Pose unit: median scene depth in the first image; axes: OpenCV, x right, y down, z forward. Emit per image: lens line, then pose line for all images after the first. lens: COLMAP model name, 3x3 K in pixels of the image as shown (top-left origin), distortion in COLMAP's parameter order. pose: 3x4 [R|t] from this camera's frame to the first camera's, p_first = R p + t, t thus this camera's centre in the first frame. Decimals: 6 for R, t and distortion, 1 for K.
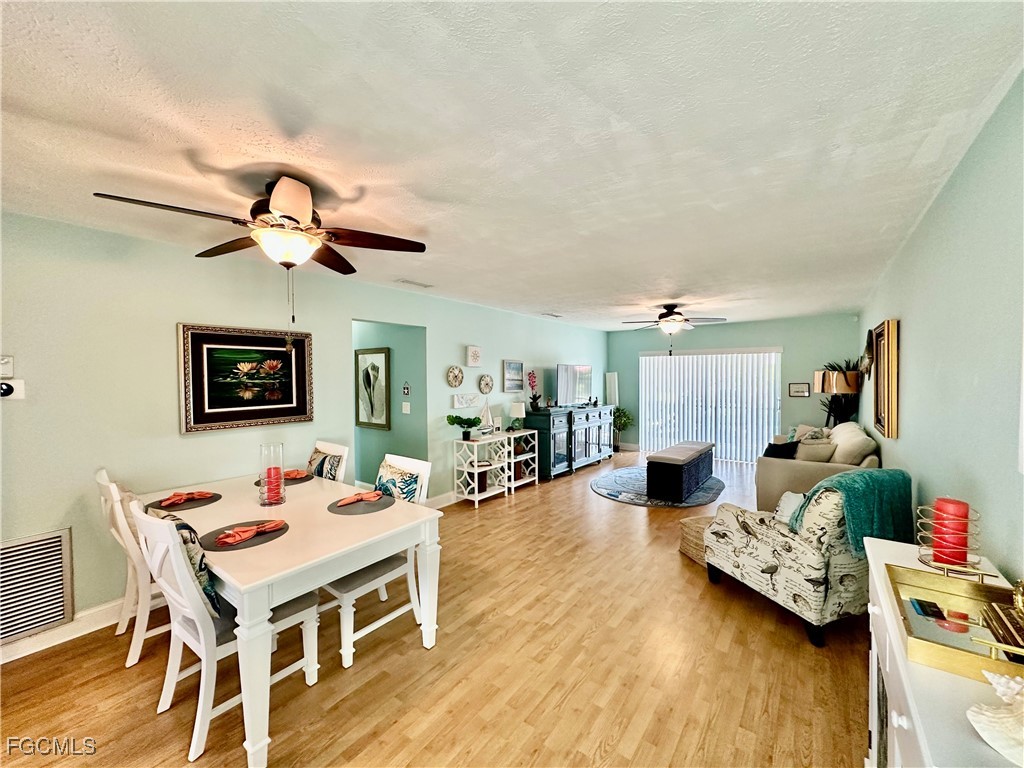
lens RADIAL K [[408.7, 0, 515.6], [0, 408.7, 383.9], [0, 0, 1]] dist [0.002512, -0.000538]
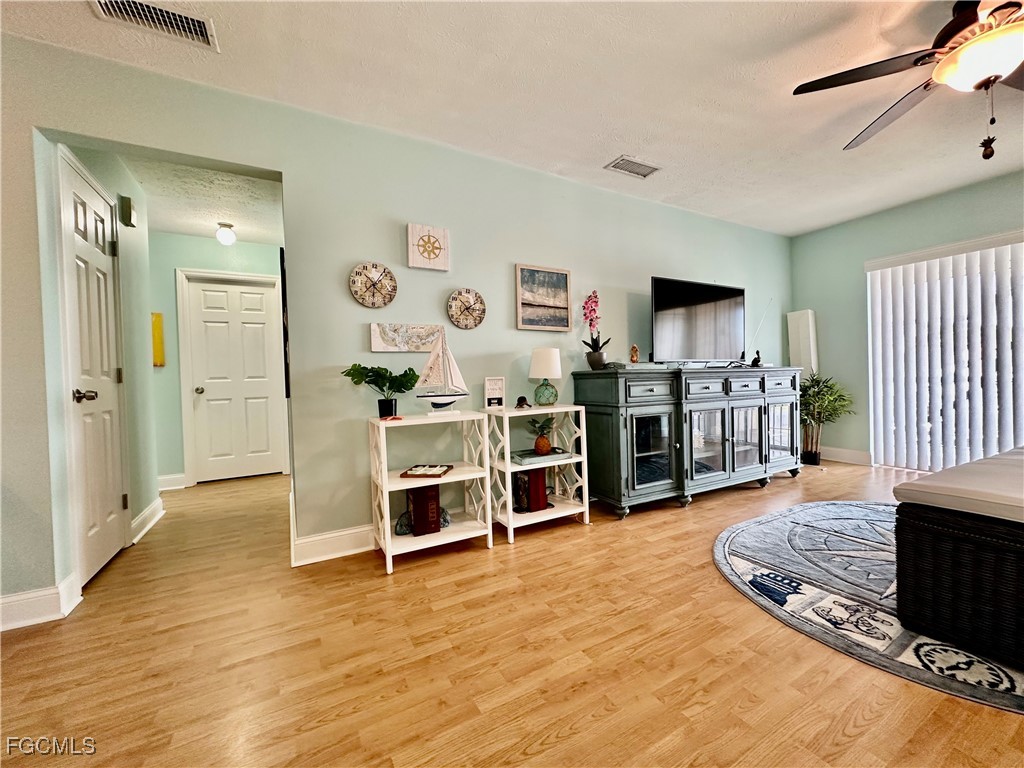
lens RADIAL K [[408.7, 0, 509.0], [0, 408.7, 380.8], [0, 0, 1]] dist [0.002512, -0.000538]
pose [[0.906924, -0.014902, -0.421030, 0.170077], [0.014783, 0.999884, -0.003549, 0.084599], [0.421034, -0.003006, 0.907040, 0.540196]]
